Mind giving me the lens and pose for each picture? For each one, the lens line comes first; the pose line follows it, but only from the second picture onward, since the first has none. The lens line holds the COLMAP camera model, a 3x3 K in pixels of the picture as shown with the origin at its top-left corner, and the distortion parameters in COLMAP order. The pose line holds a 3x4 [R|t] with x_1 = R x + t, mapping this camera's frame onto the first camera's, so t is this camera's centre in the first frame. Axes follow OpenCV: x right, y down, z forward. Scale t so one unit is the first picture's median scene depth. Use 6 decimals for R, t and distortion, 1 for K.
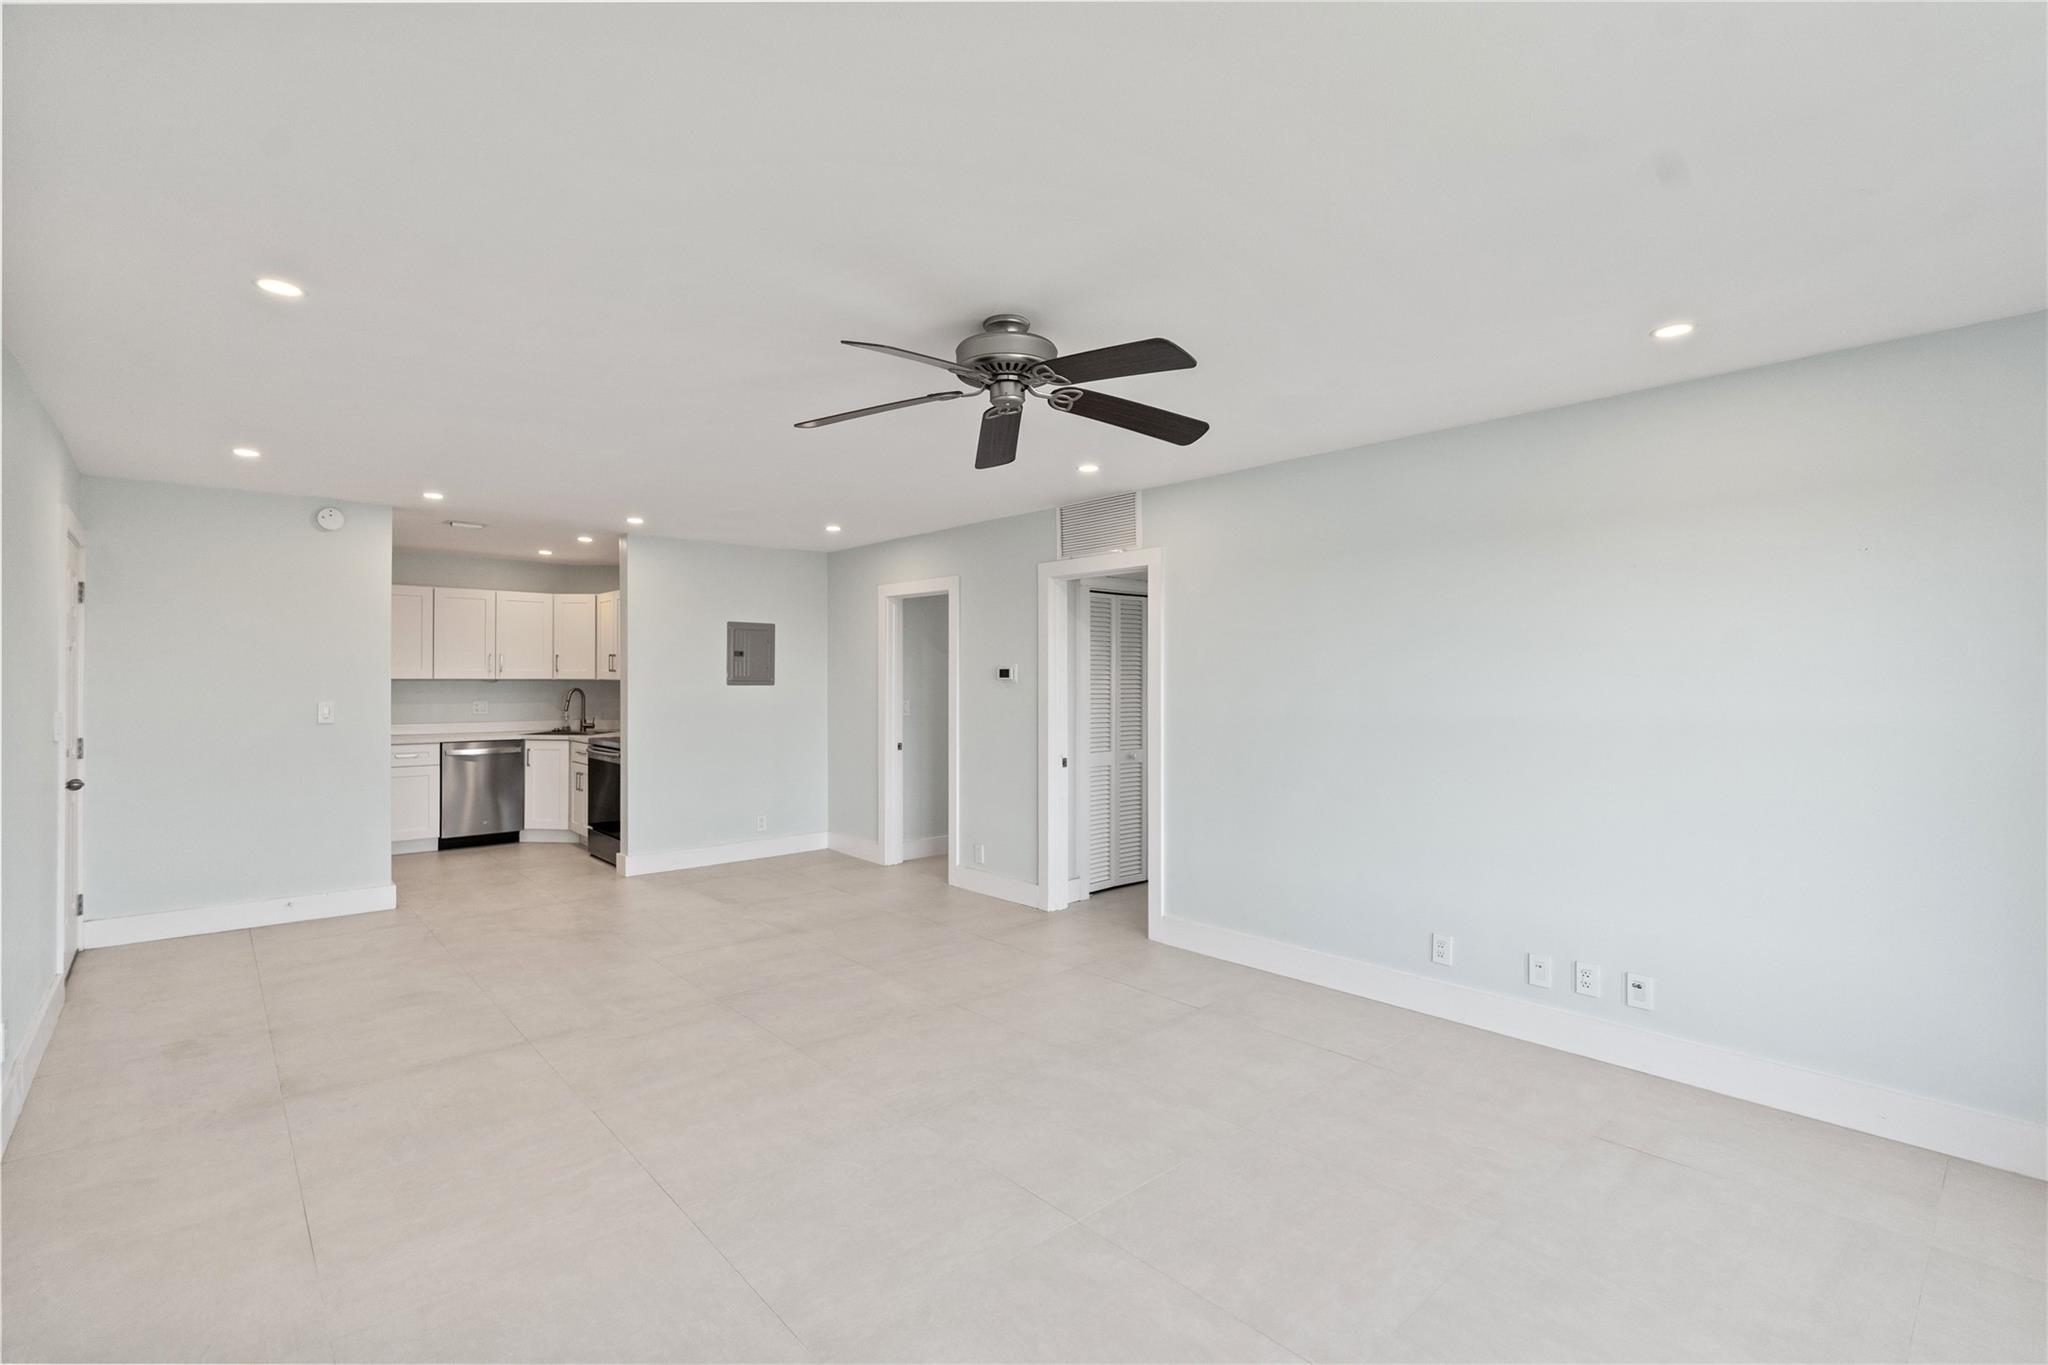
lens RADIAL K [[928.3, 0, 1016.8], [0, 928.3, 671.9], [0, 0, 1]] dist [-0.003897, 0.000884]
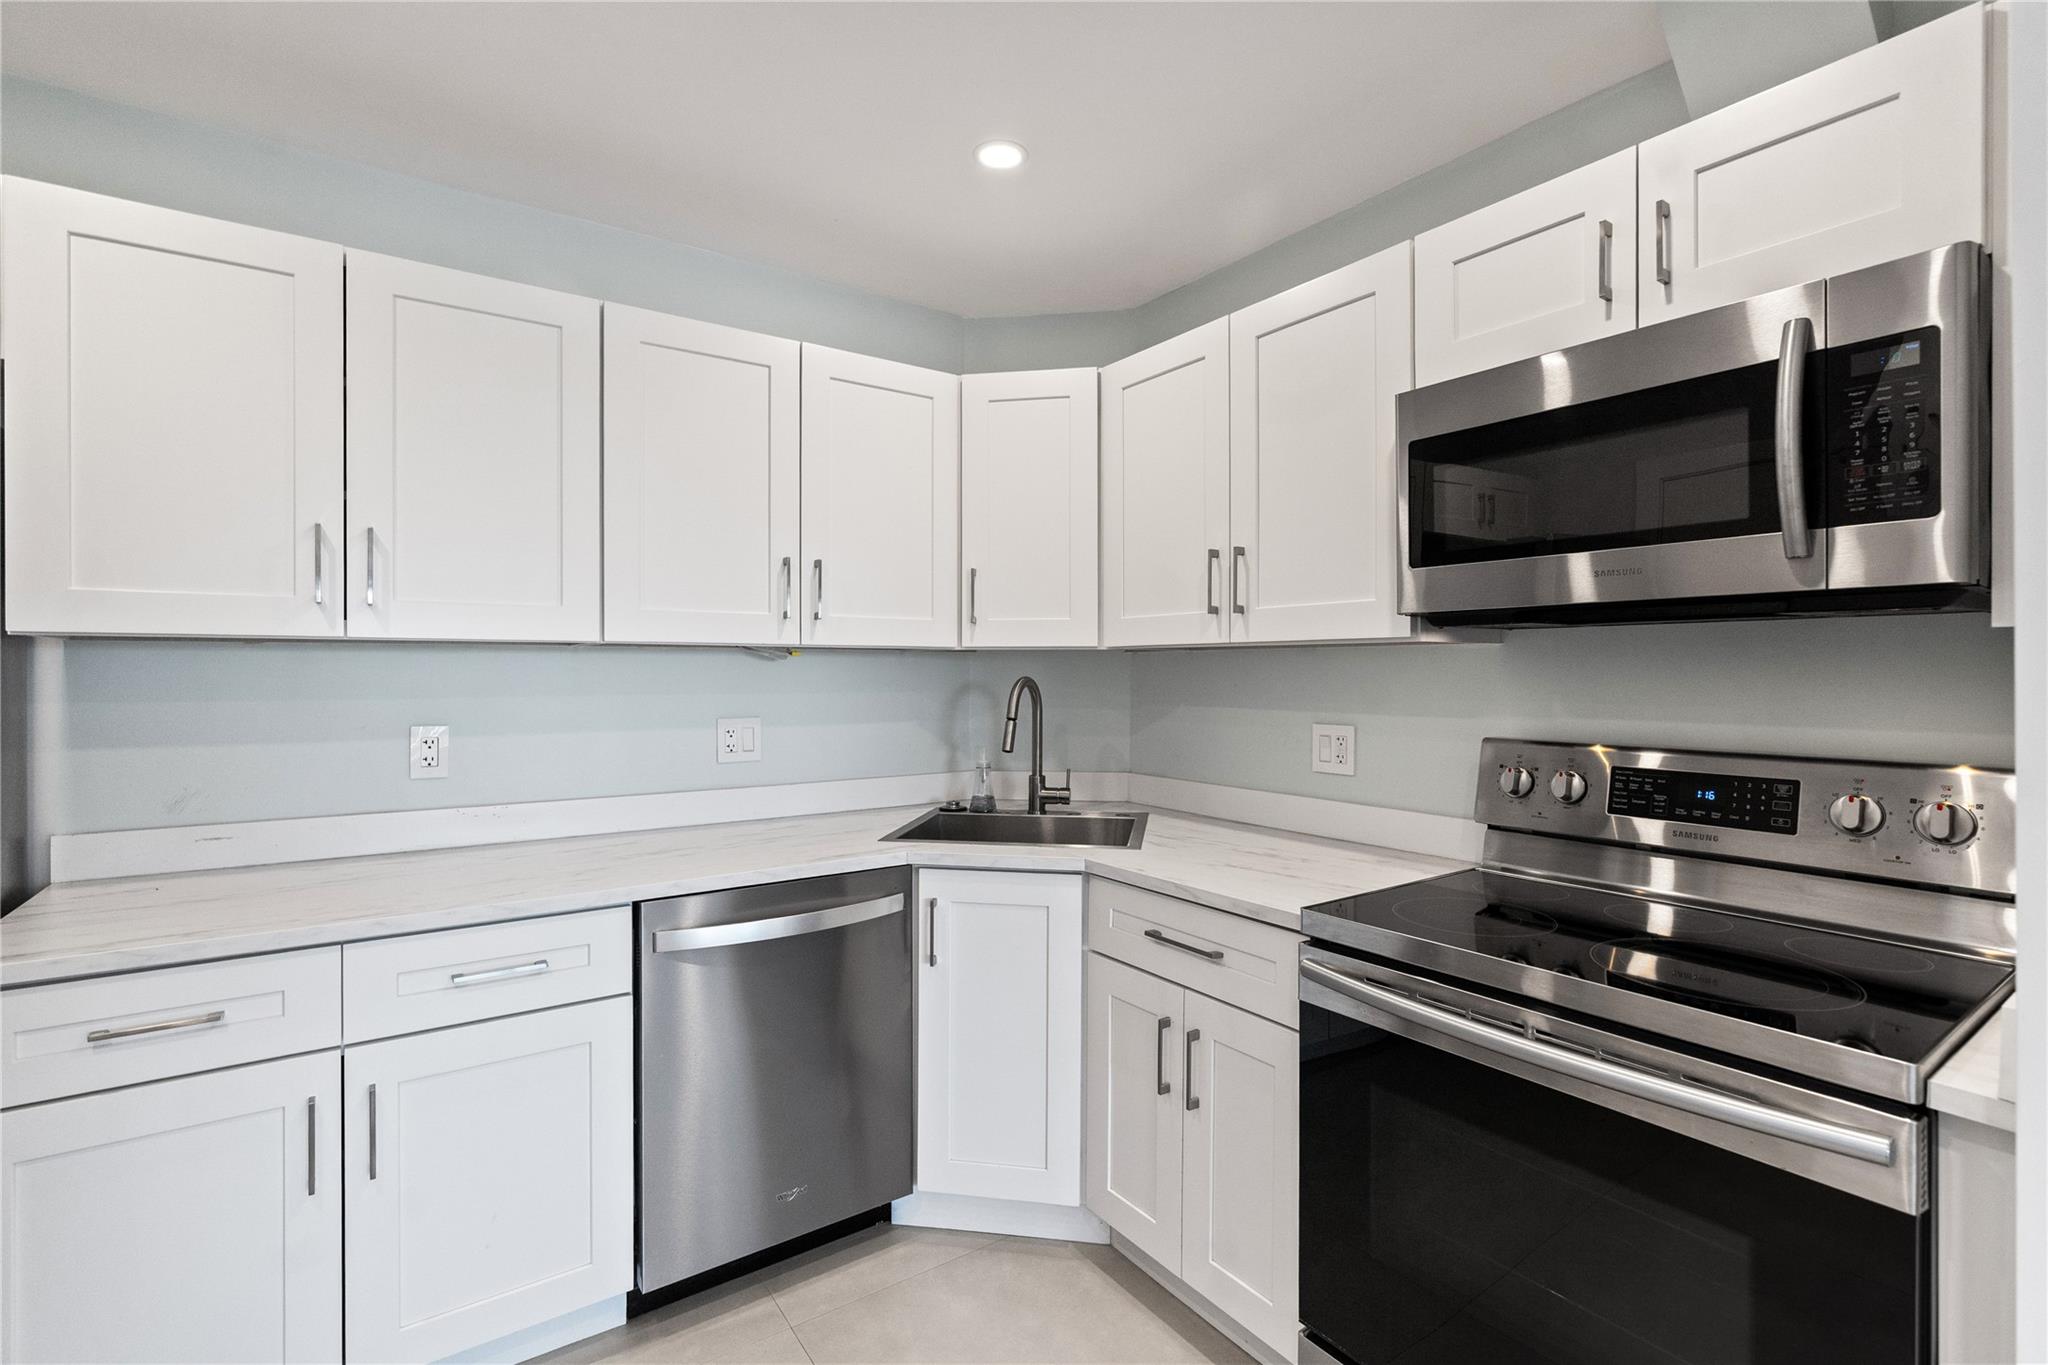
lens RADIAL K [[928.3, 0, 1024.2], [0, 928.3, 674.6], [0, 0, 1]] dist [-0.003897, 0.000884]
pose [[0.994071, 0.000900, -0.108729, -0.485605], [0.000494, 0.999918, 0.012798, 0.013595], [0.108731, -0.012776, 0.993989, 0.757696]]
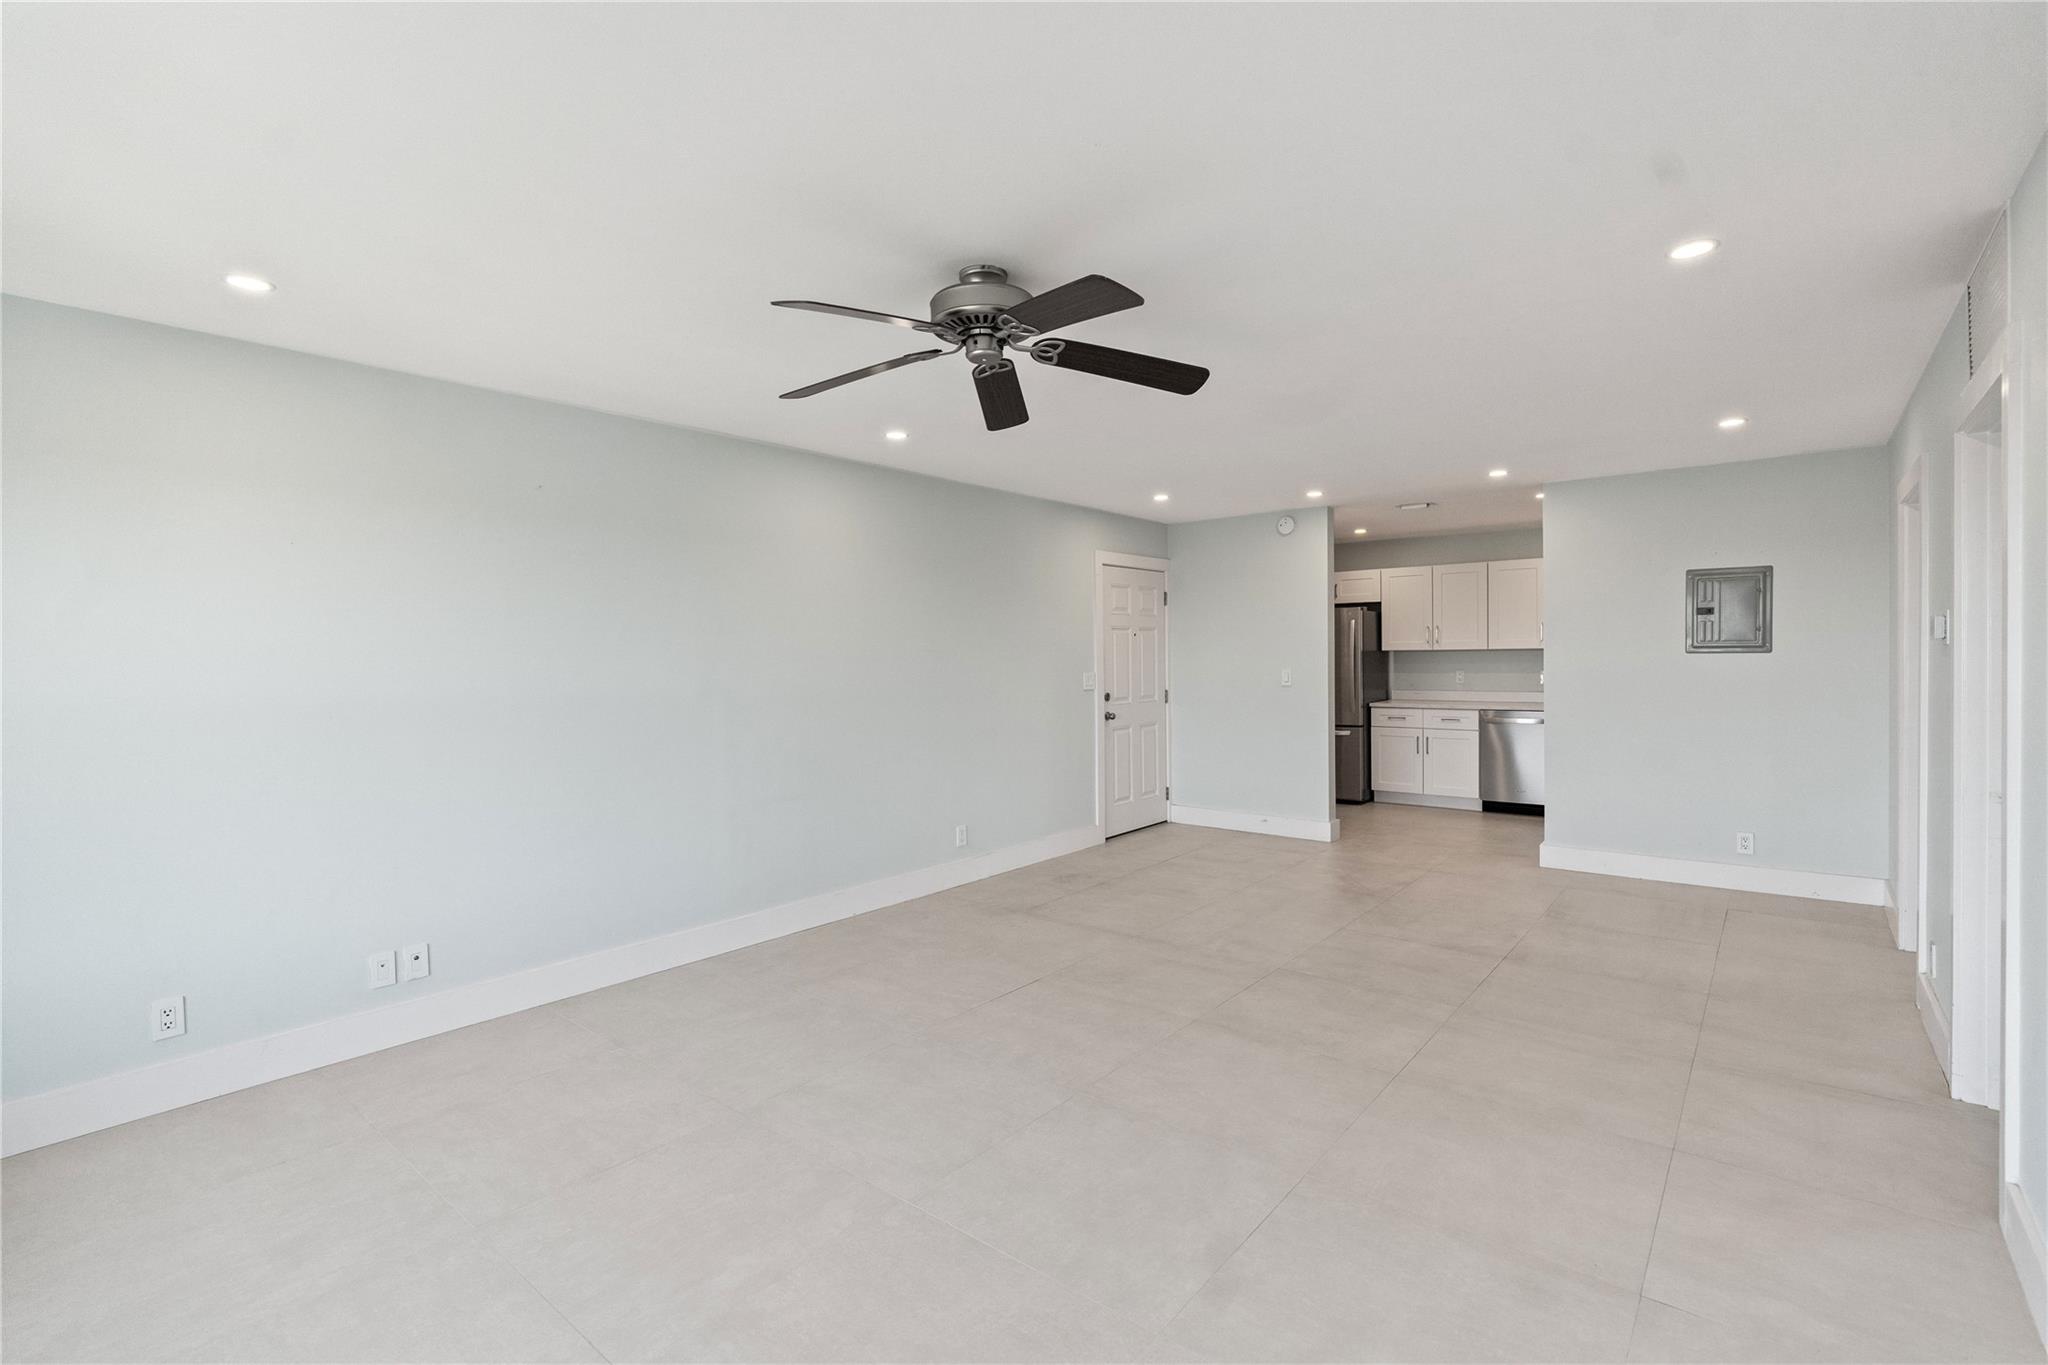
lens RADIAL K [[928.3, 0, 1015.1], [0, 928.3, 672.7], [0, 0, 1]] dist [-0.003897, 0.000884]
pose [[0.155177, 0.014118, -0.987786, 0.333271], [0.020041, 0.999647, 0.017436, 0.005176], [0.987683, -0.022502, 0.154839, 0.309002]]
